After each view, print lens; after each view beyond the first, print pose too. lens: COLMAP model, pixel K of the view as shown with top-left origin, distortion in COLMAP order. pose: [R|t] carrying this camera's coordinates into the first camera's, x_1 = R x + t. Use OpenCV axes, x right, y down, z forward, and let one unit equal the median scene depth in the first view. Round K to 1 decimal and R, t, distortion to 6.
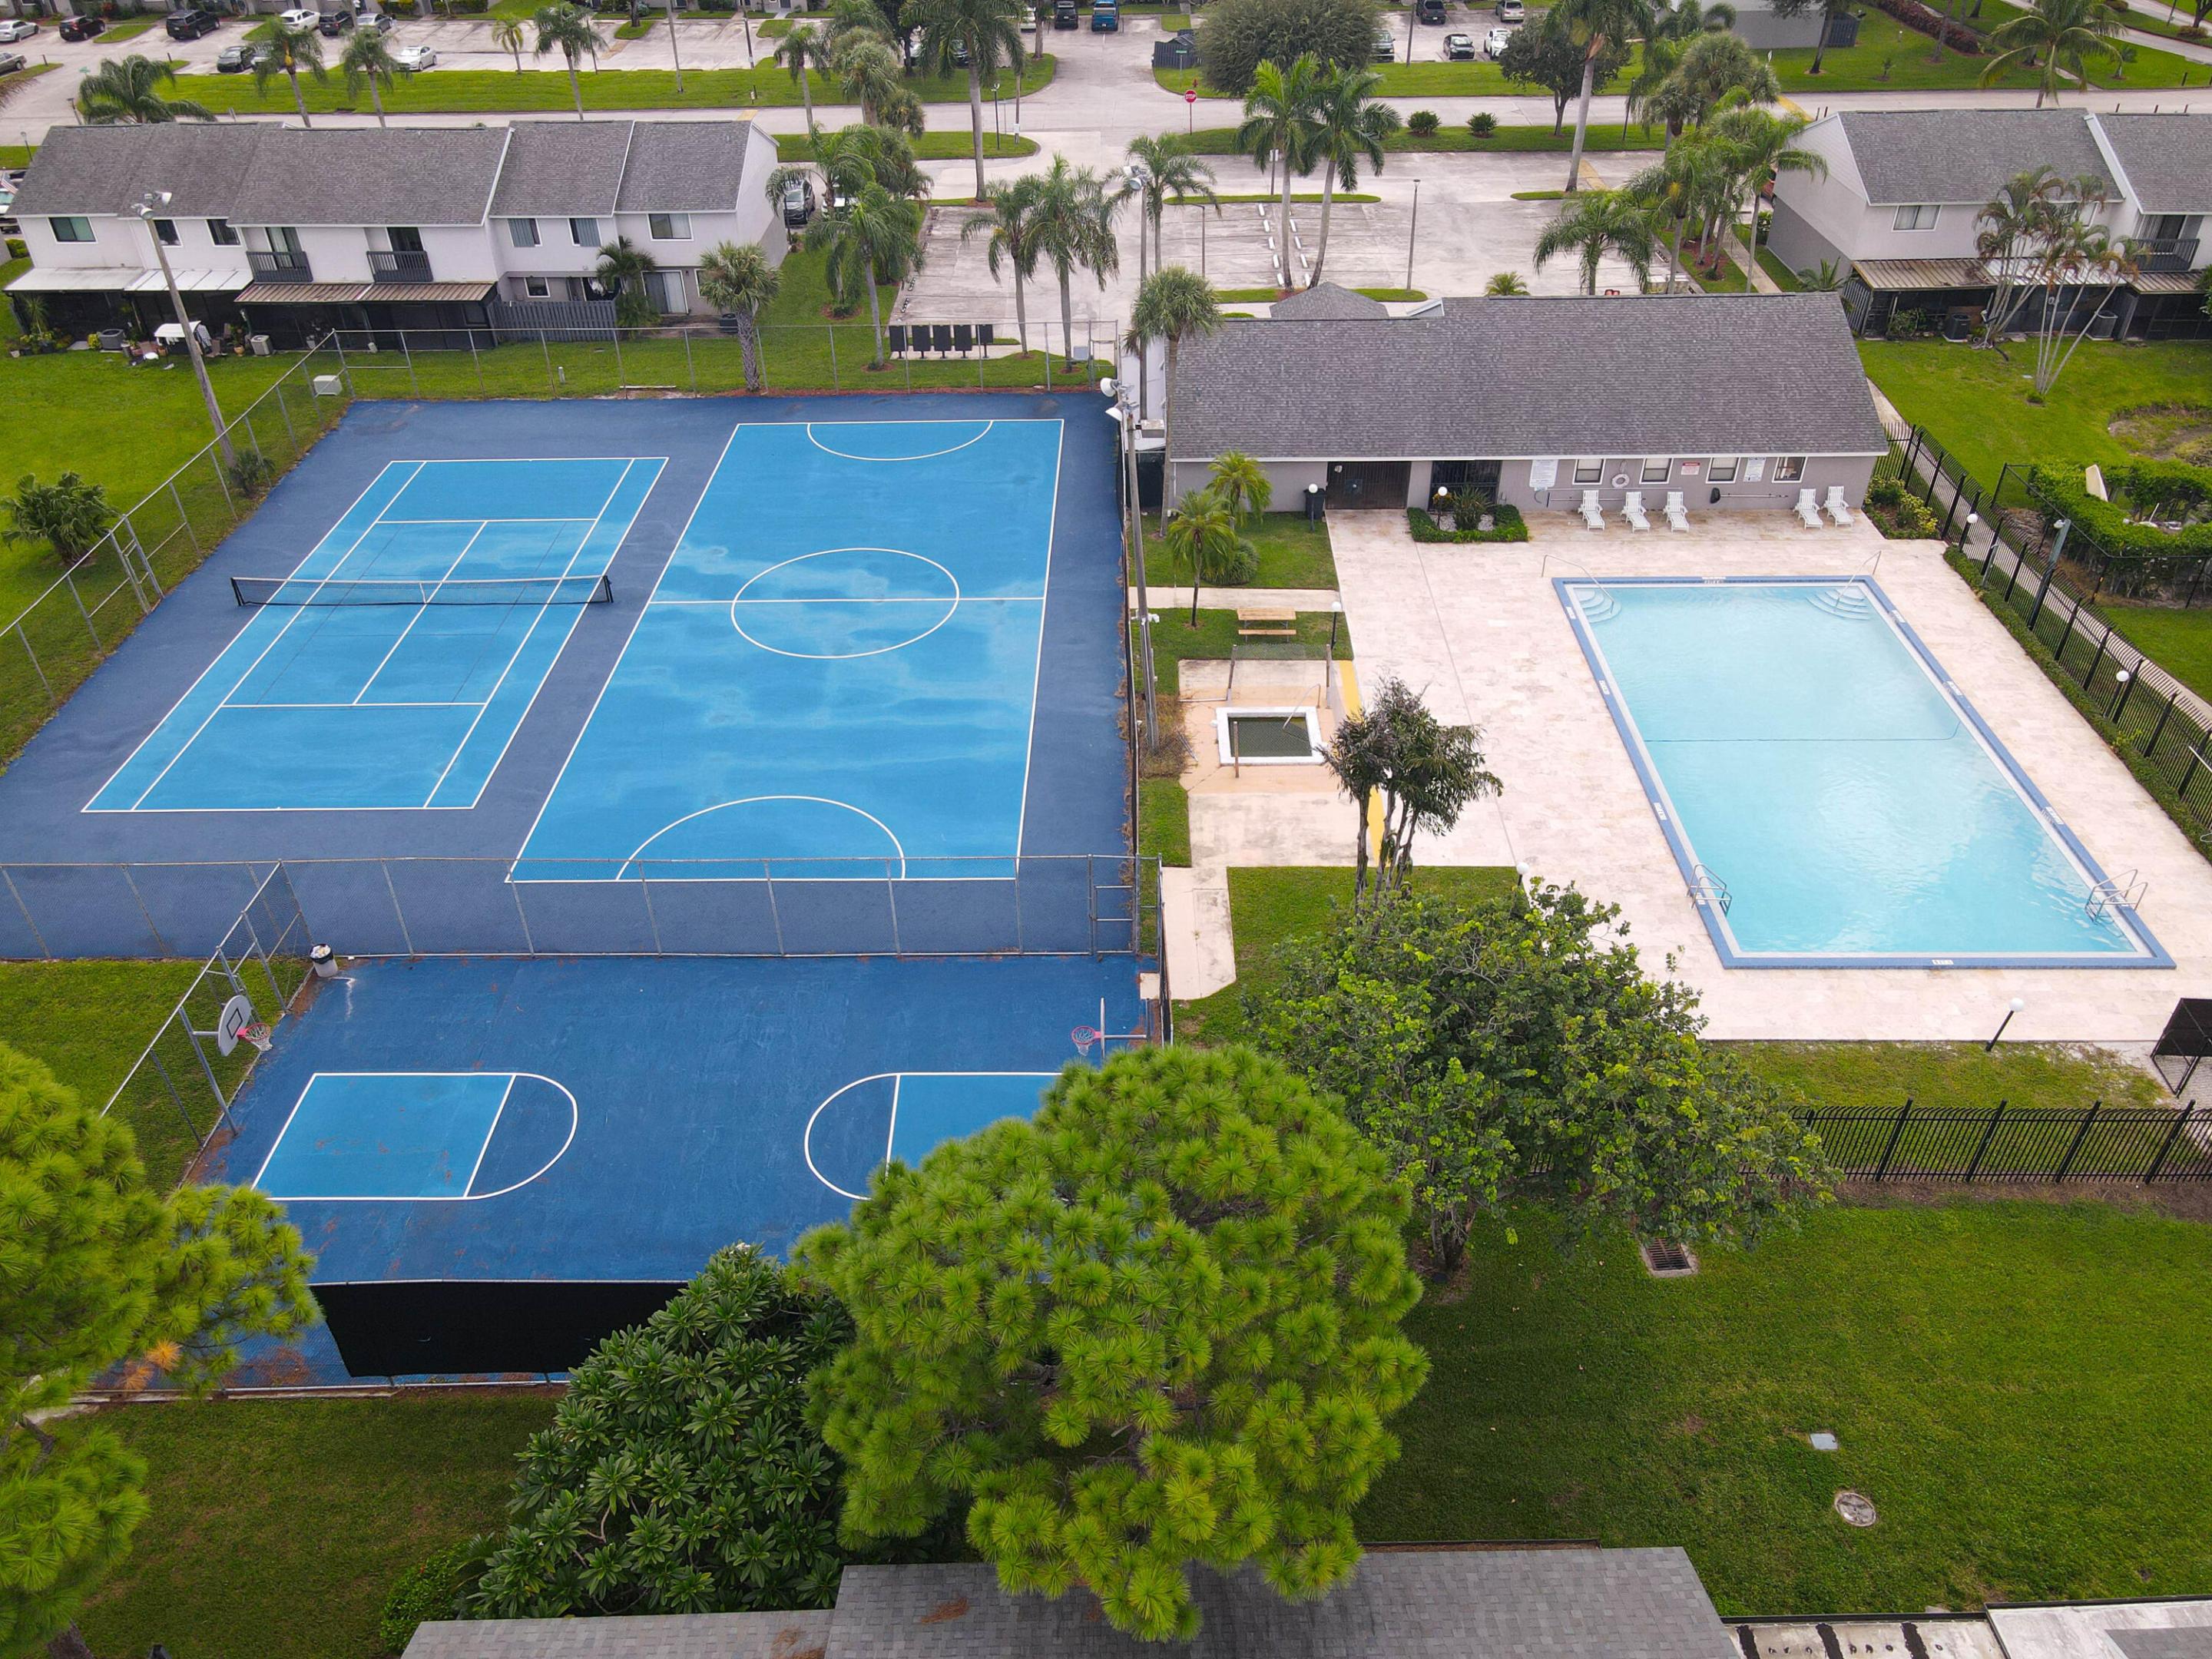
lens RADIAL K [[1620.2, 0, 1106.0], [0, 1620.2, 829.5], [0, 0, 1]] dist [-0.006710, 0.030008]
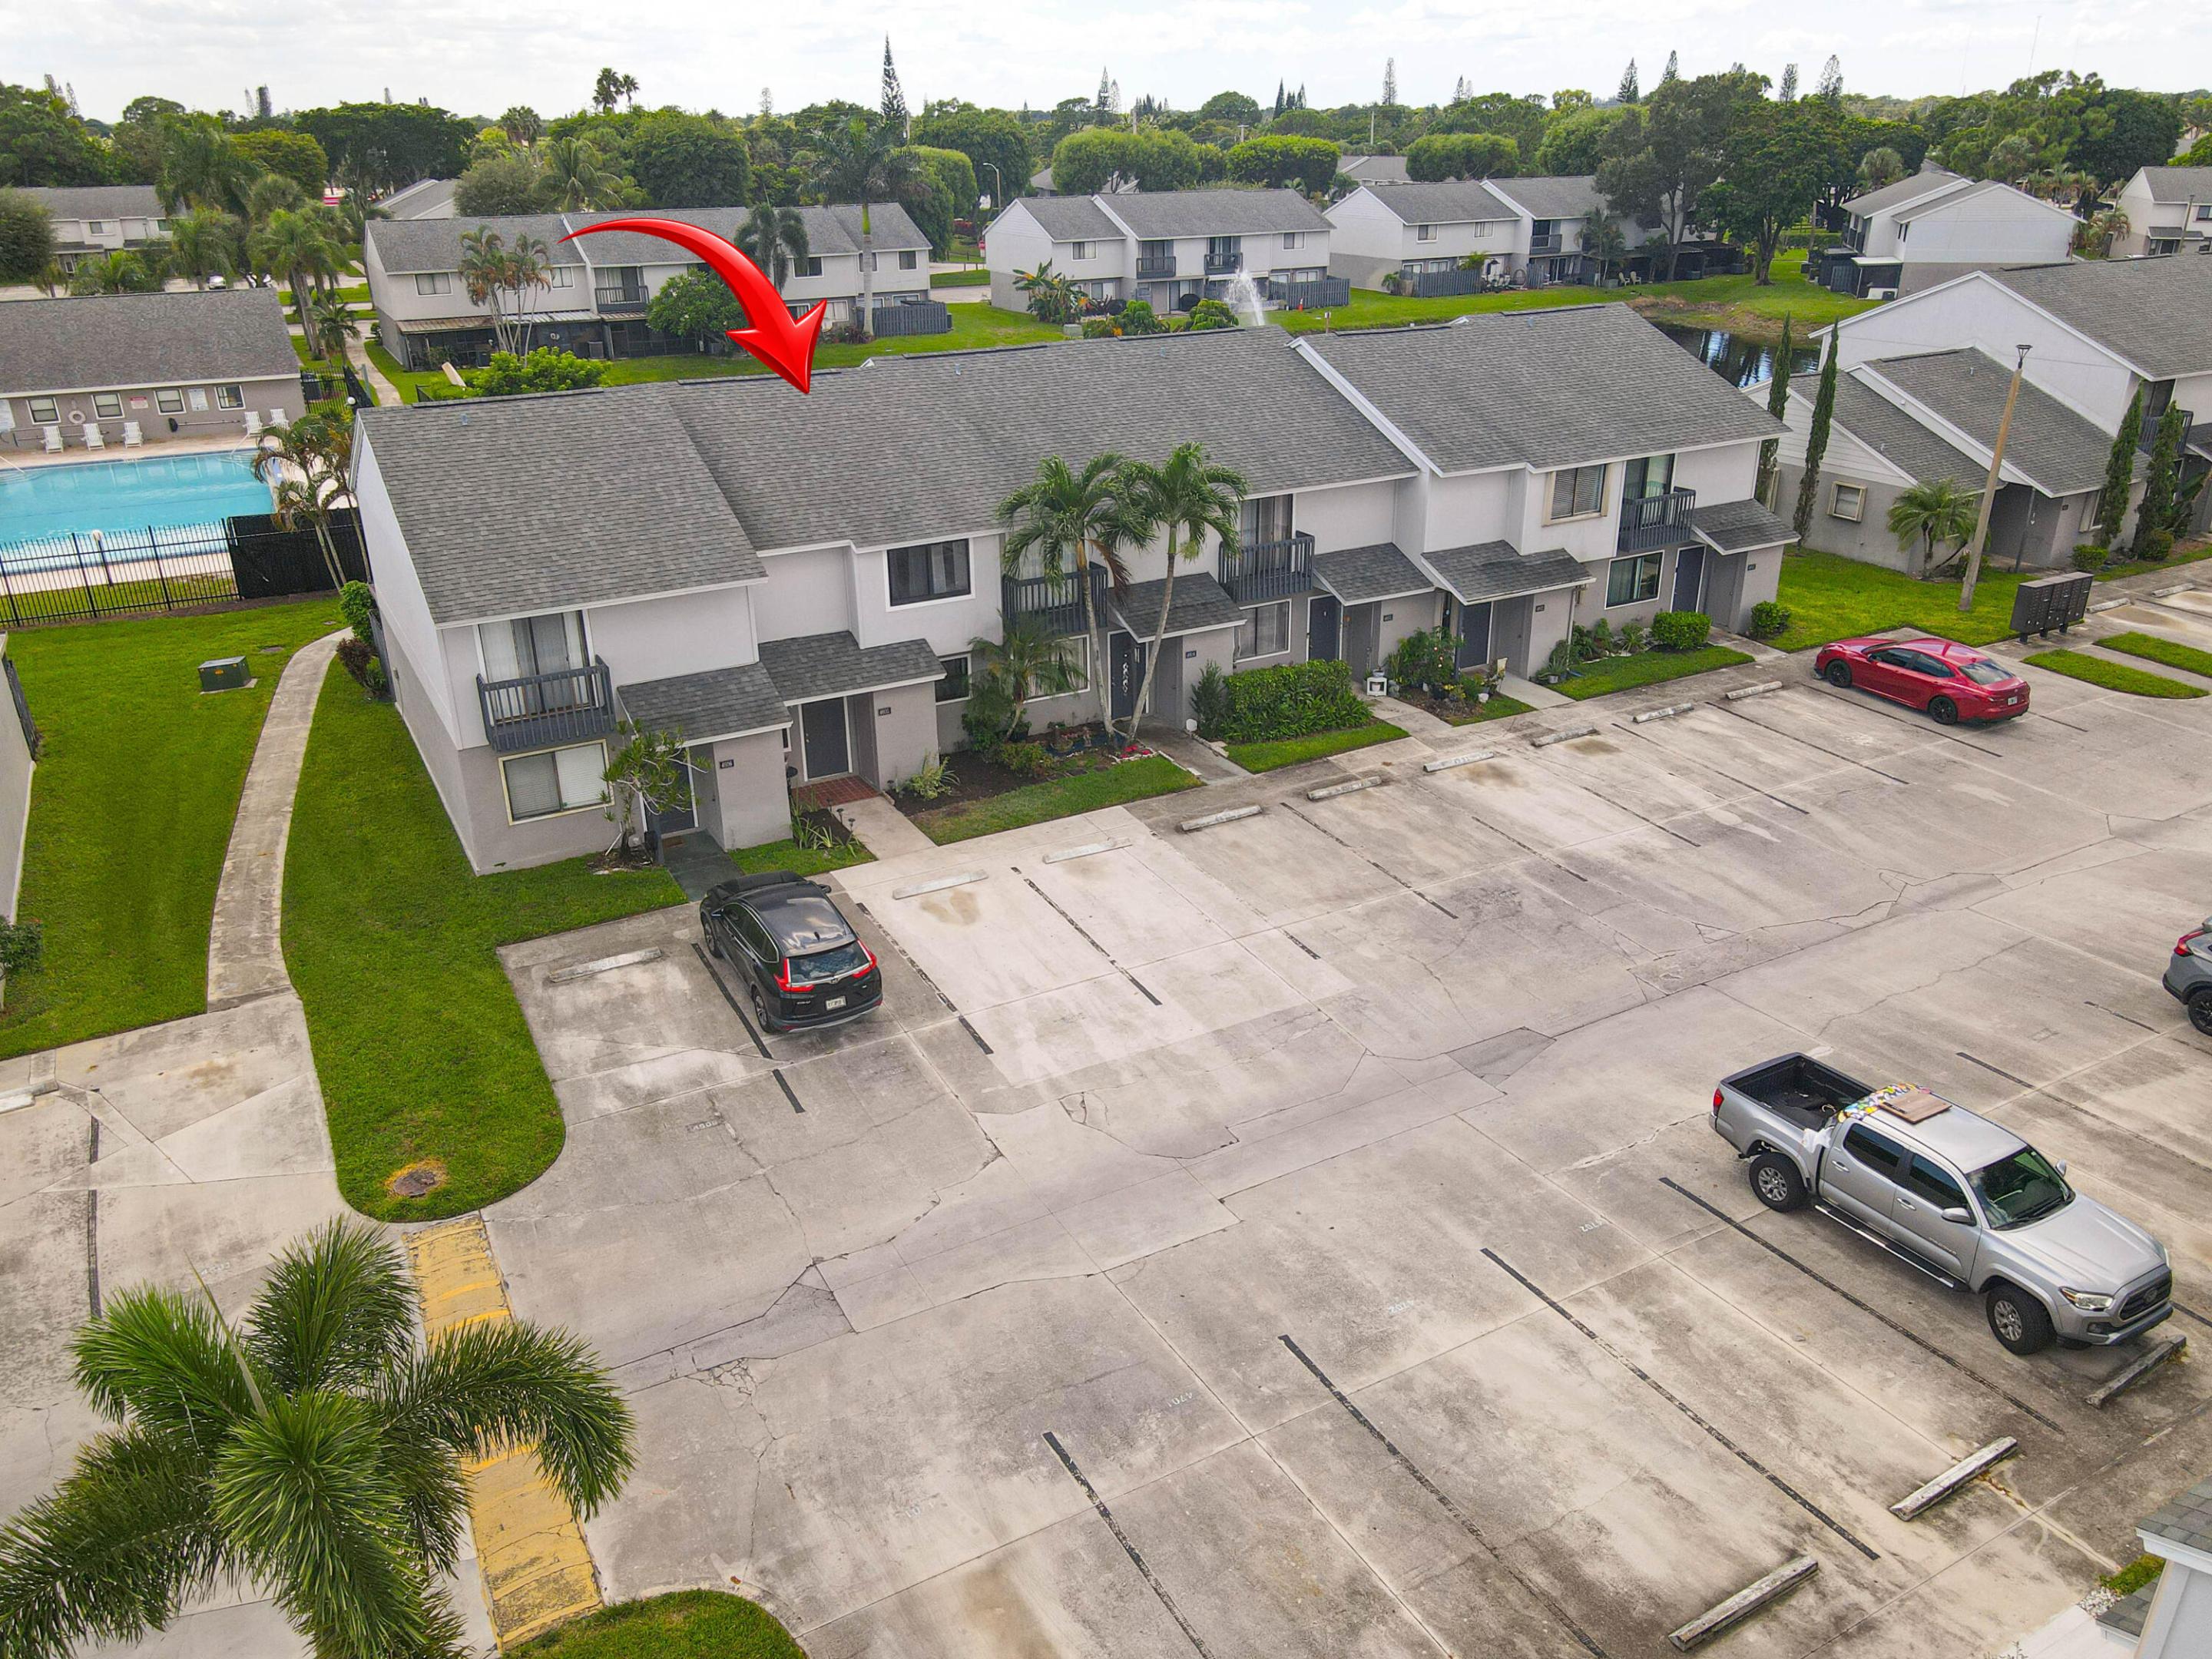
lens RADIAL K [[1620.2, 0, 1106.0], [0, 1620.2, 829.5], [0, 0, 1]] dist [-0.006710, 0.030008]
pose [[0.878286, -0.189493, 0.438982, 0.402308], [0.284472, 0.945032, -0.161216, 0.489096], [-0.384303, 0.266472, 0.883914, -0.282986]]
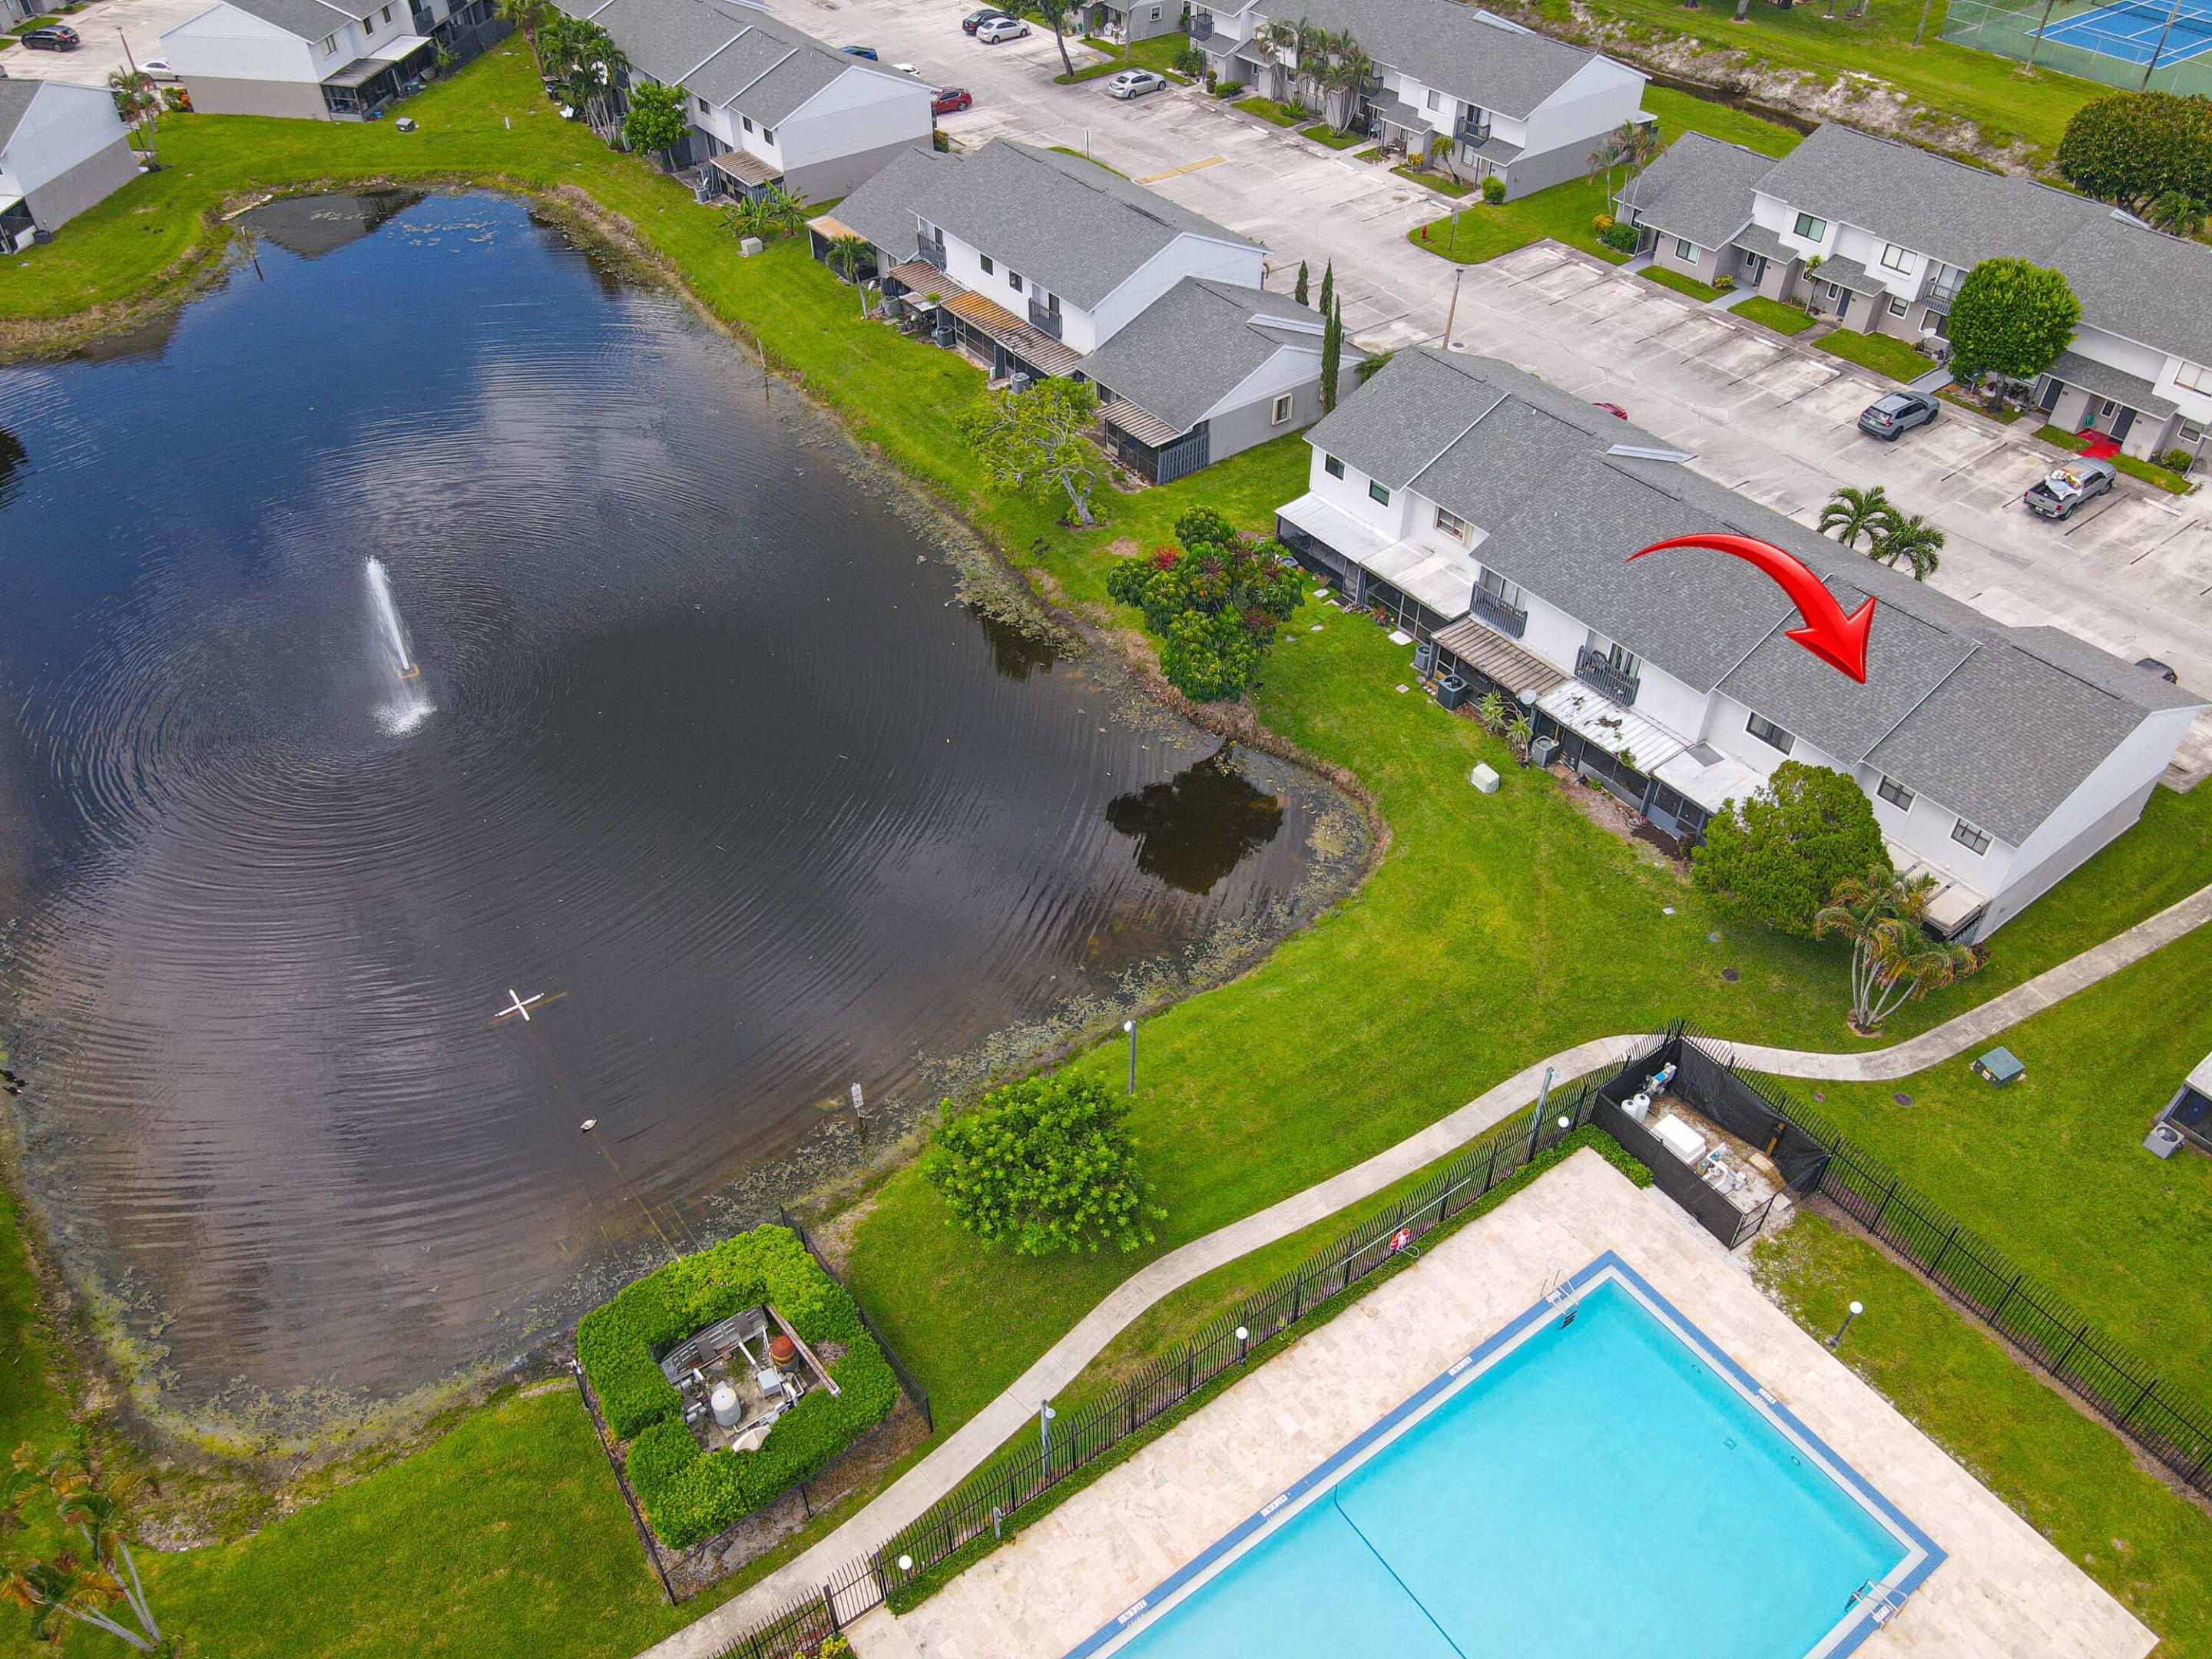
lens RADIAL K [[1615.4, 0, 1106.0], [0, 1615.4, 829.5], [0, 0, 1]] dist [0.016357, -0.003393]
pose [[-0.593359, -0.530300, 0.605564, 0.213173], [0.486962, 0.362539, 0.794628, -0.765197], [-0.640932, 0.766386, 0.043120, 0.630185]]
